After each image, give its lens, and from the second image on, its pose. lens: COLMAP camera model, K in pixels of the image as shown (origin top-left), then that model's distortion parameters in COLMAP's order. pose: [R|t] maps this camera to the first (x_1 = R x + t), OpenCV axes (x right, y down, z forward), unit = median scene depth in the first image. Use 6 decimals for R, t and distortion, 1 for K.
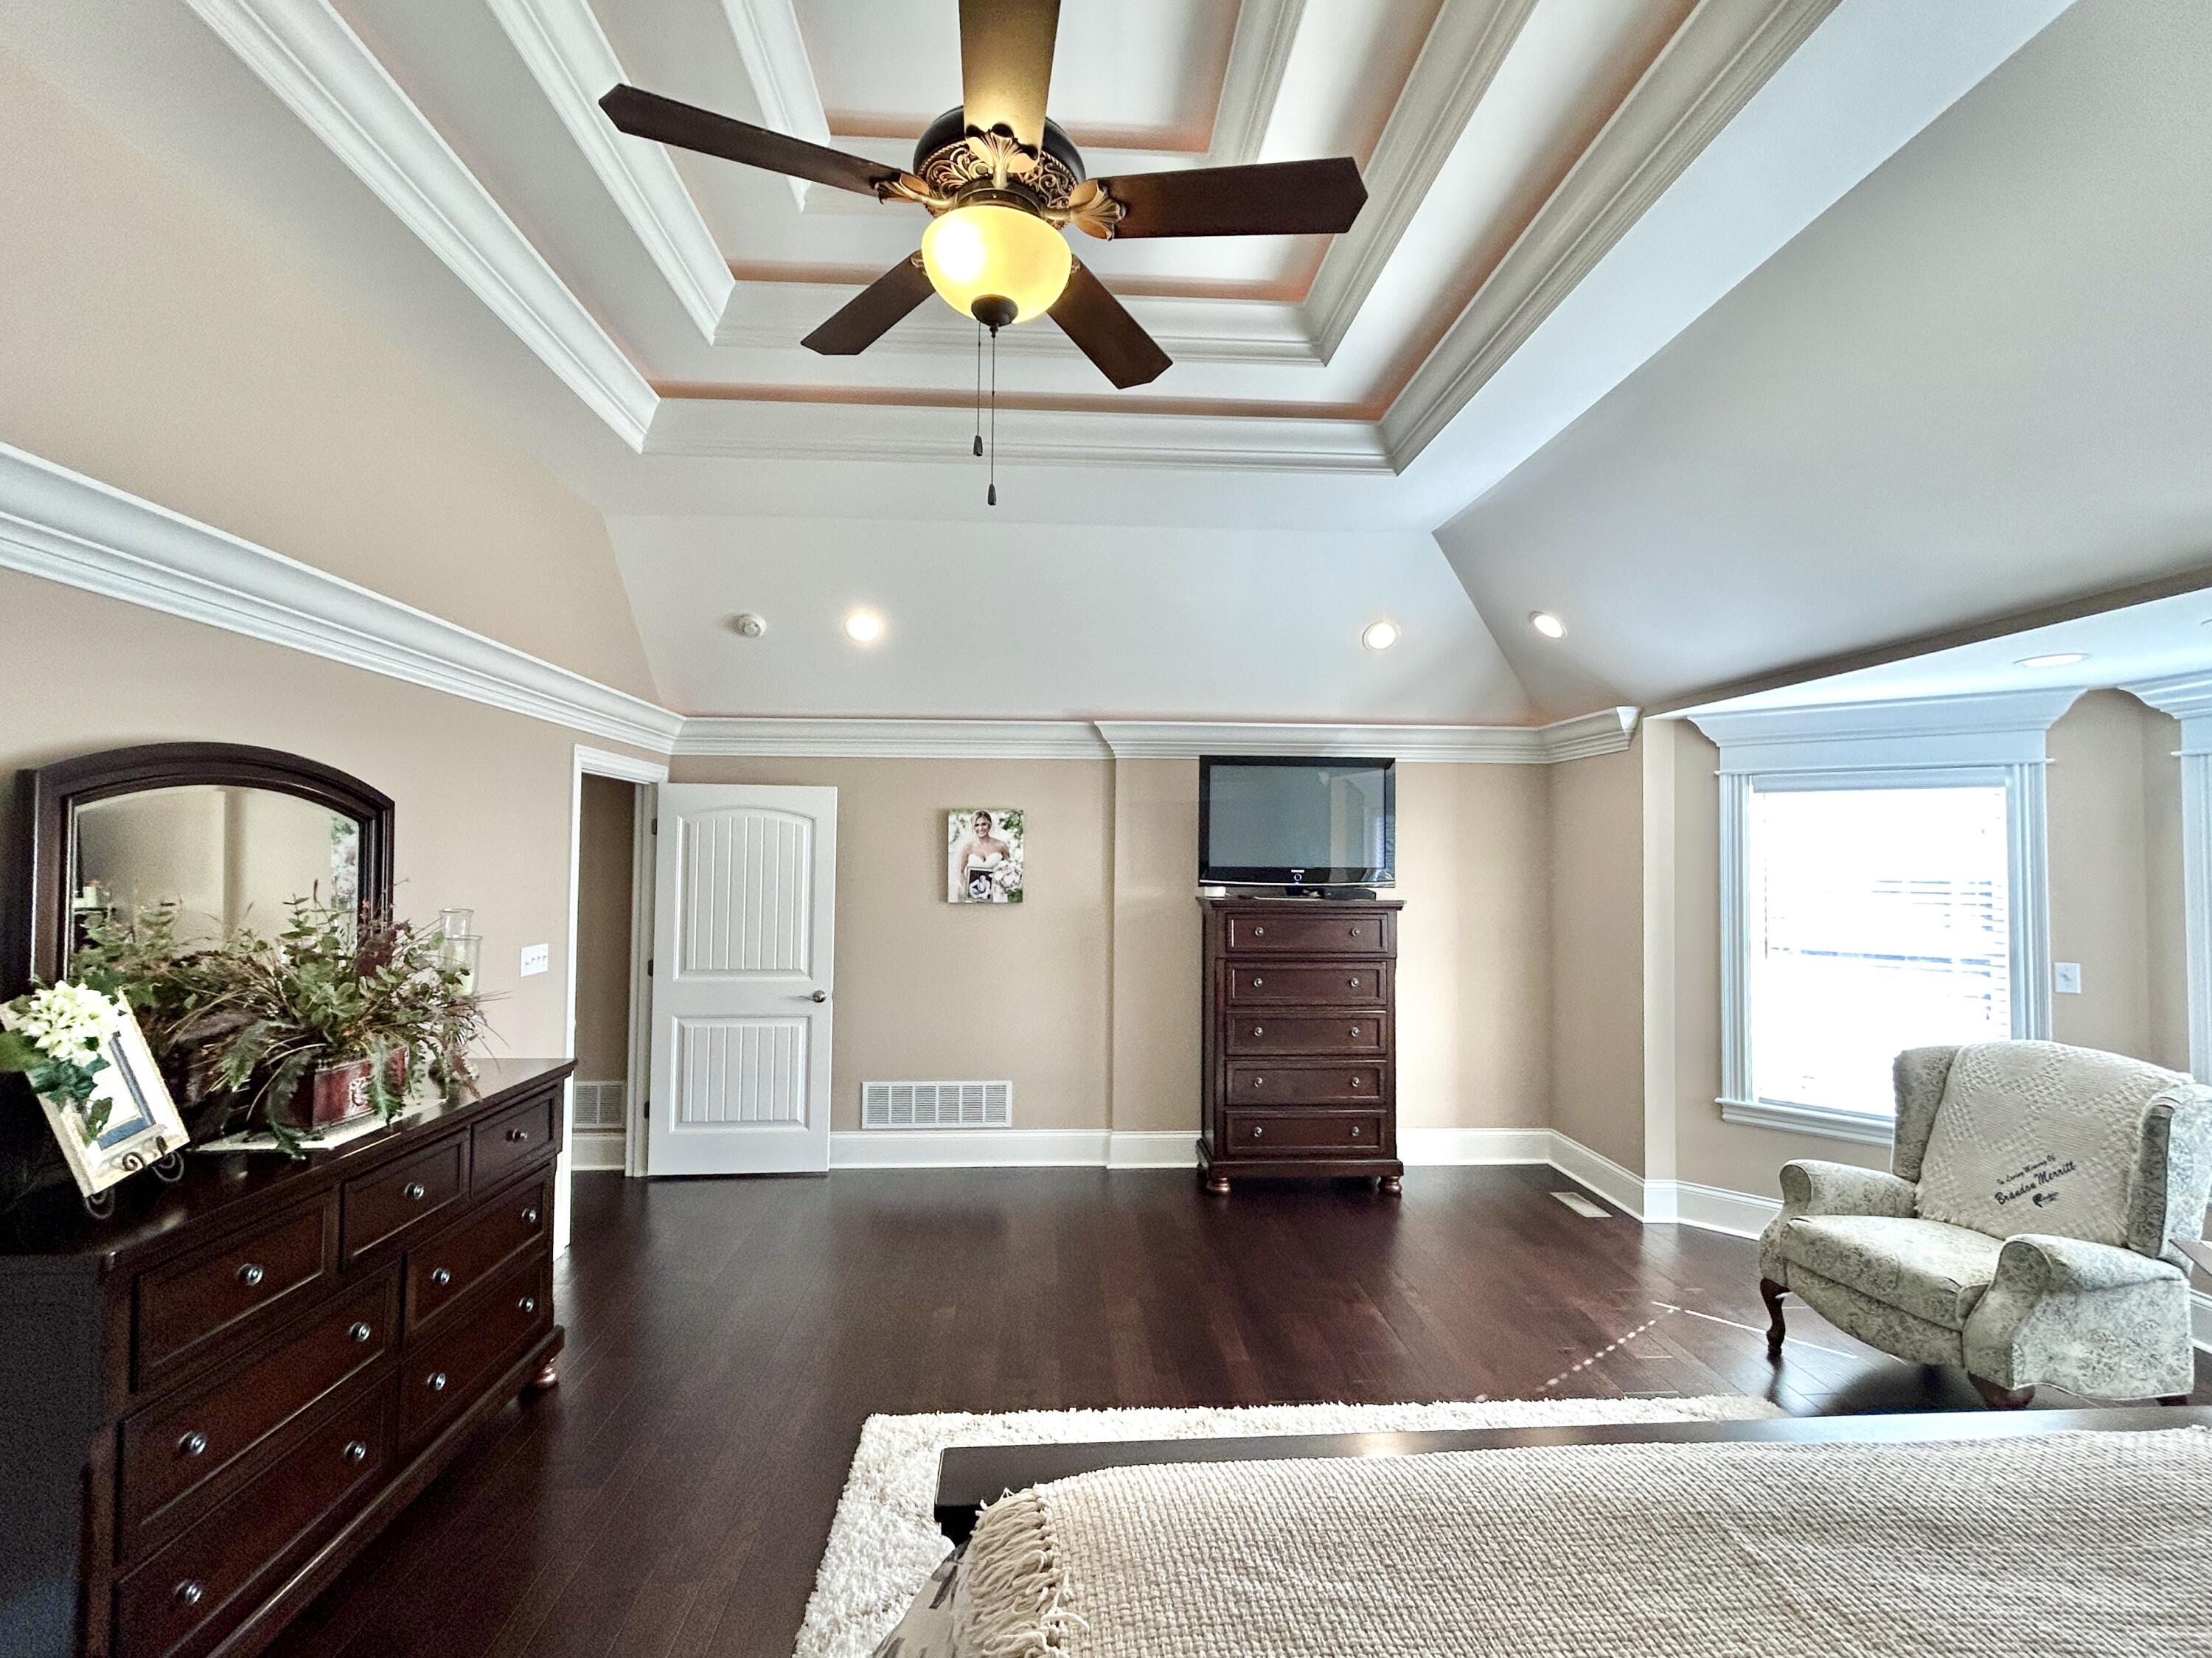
lens RADIAL K [[968.1, 0, 1096.5], [0, 968.1, 826.4], [0, 0, 1]] dist [0.000151, 0.000897]
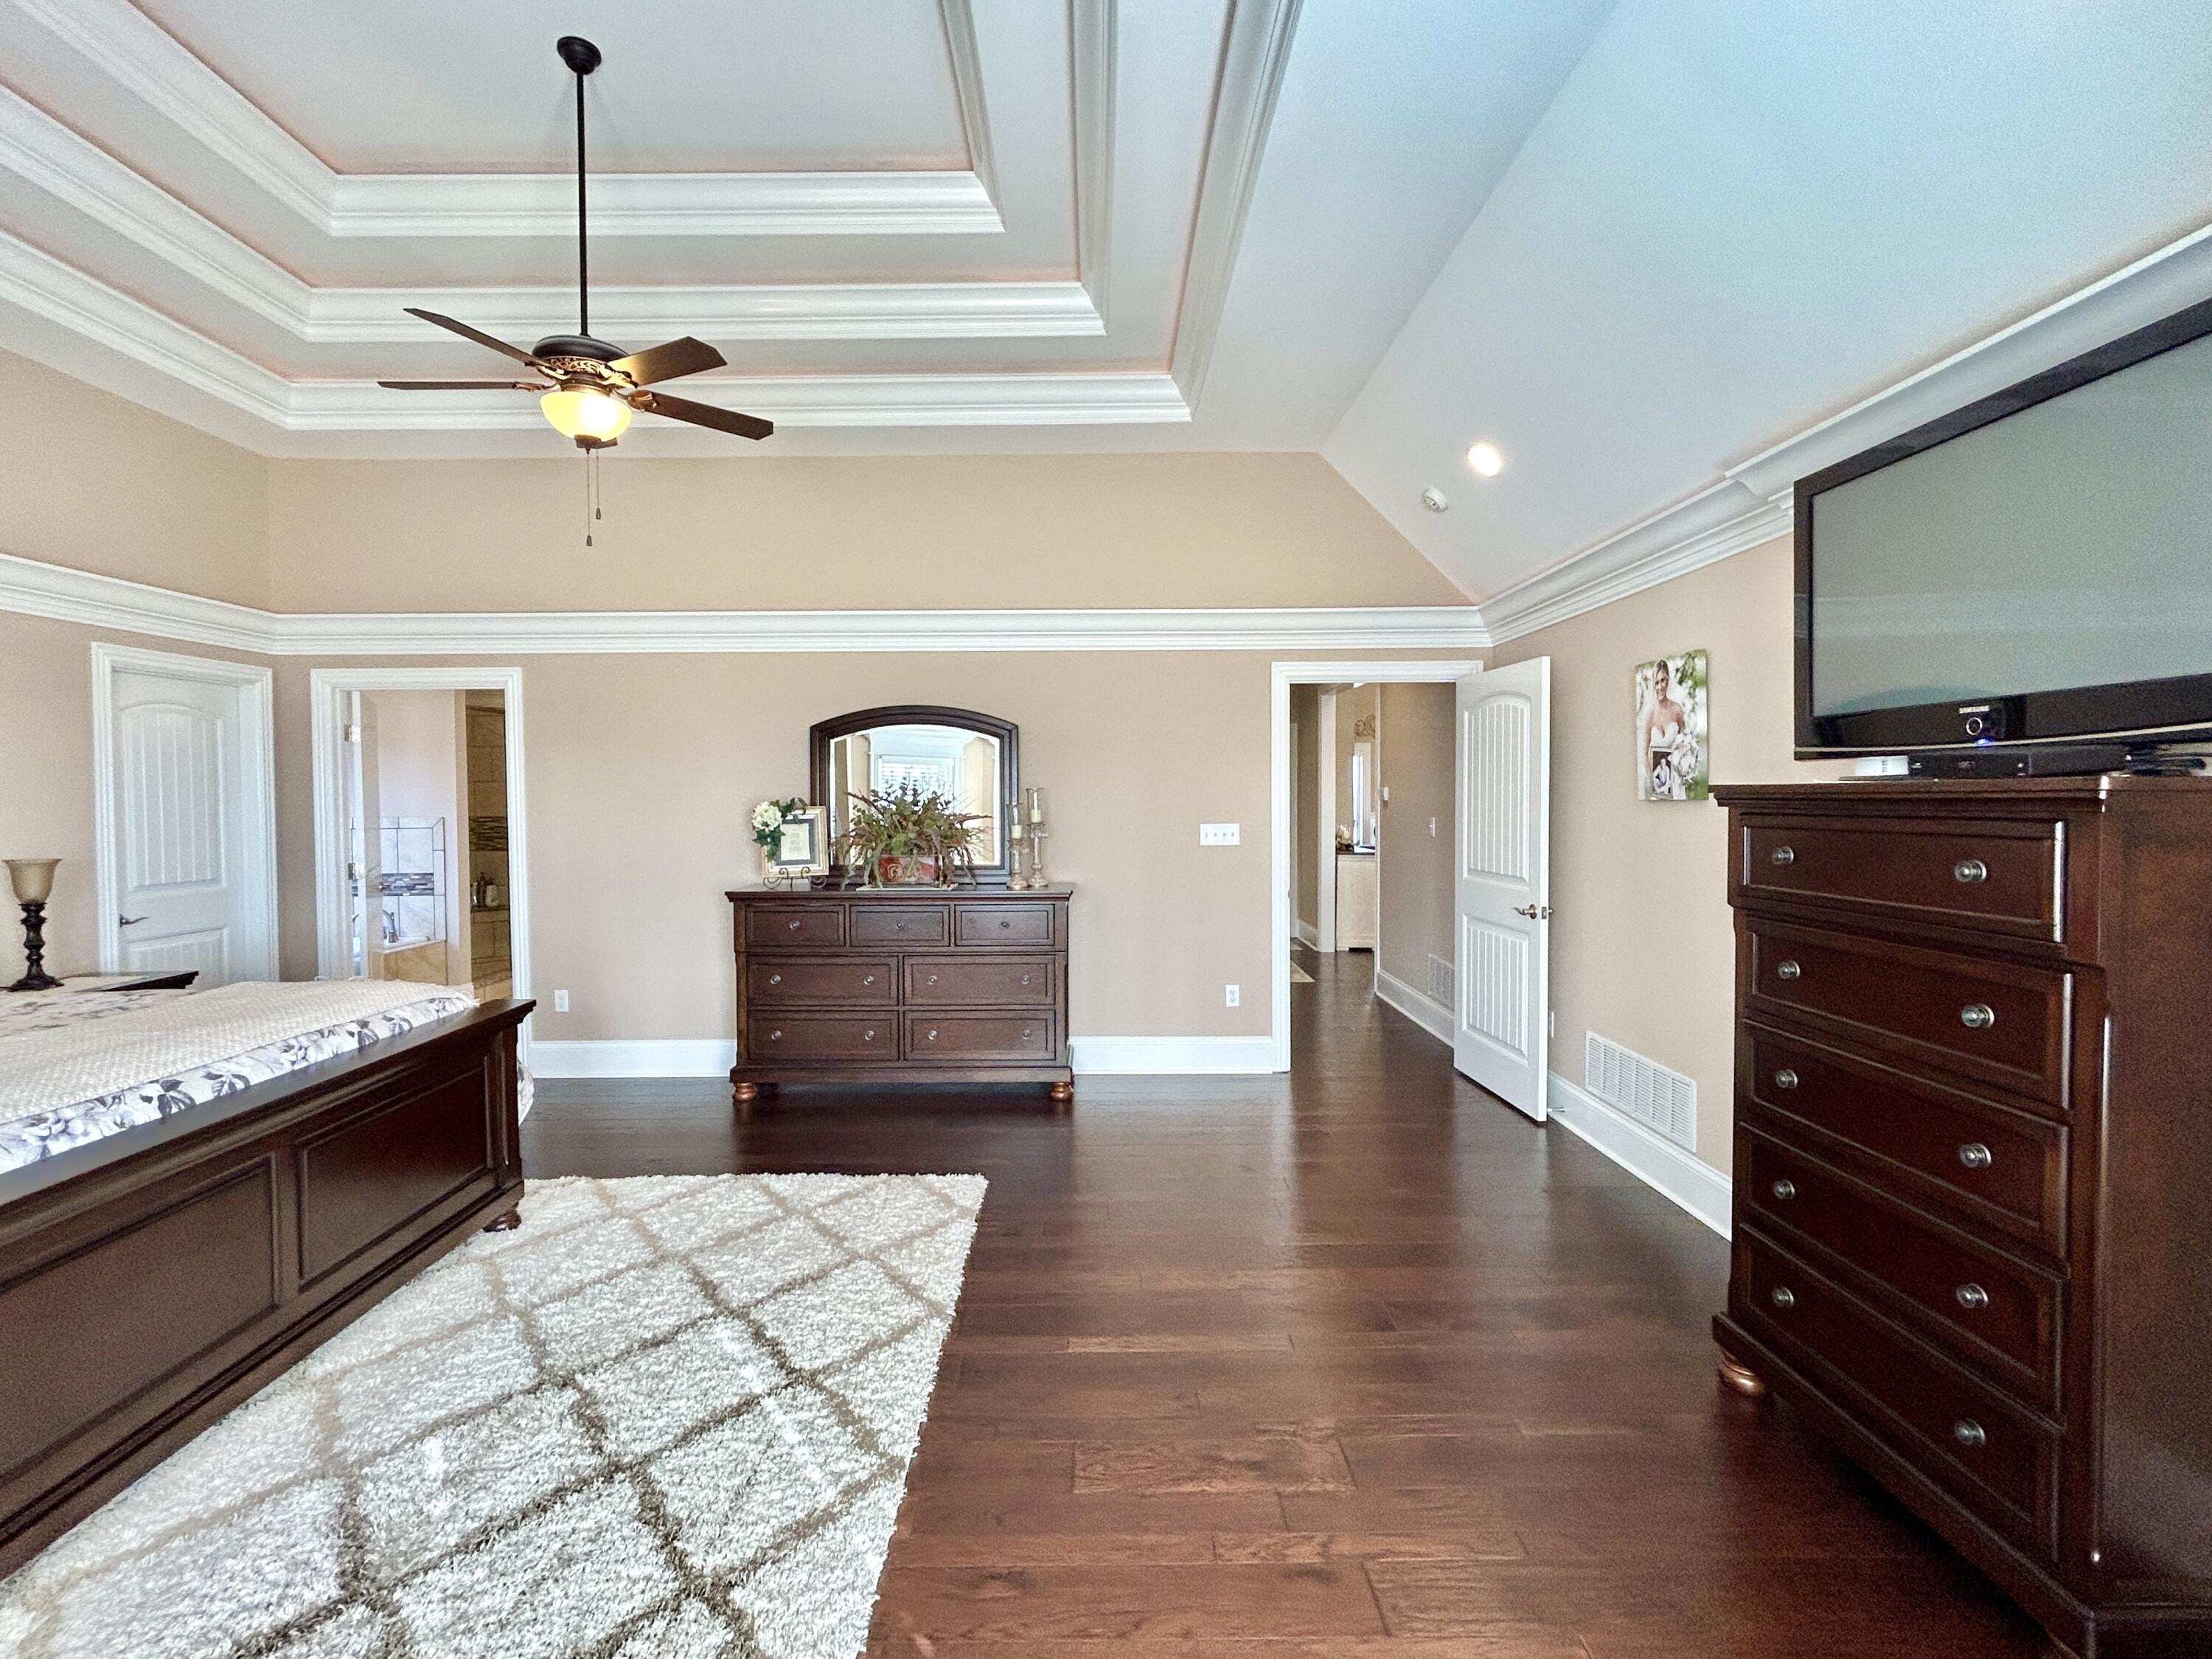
lens RADIAL K [[1035.7, 0, 1098.4], [0, 1035.7, 823.7], [0, 0, 1]] dist [0.000510, 0.001231]
pose [[-0.051586, 0.019121, -0.998485, 0.604189], [0.042810, 0.998940, 0.016918, 0.066509], [0.997751, -0.041872, -0.052350, 0.653062]]
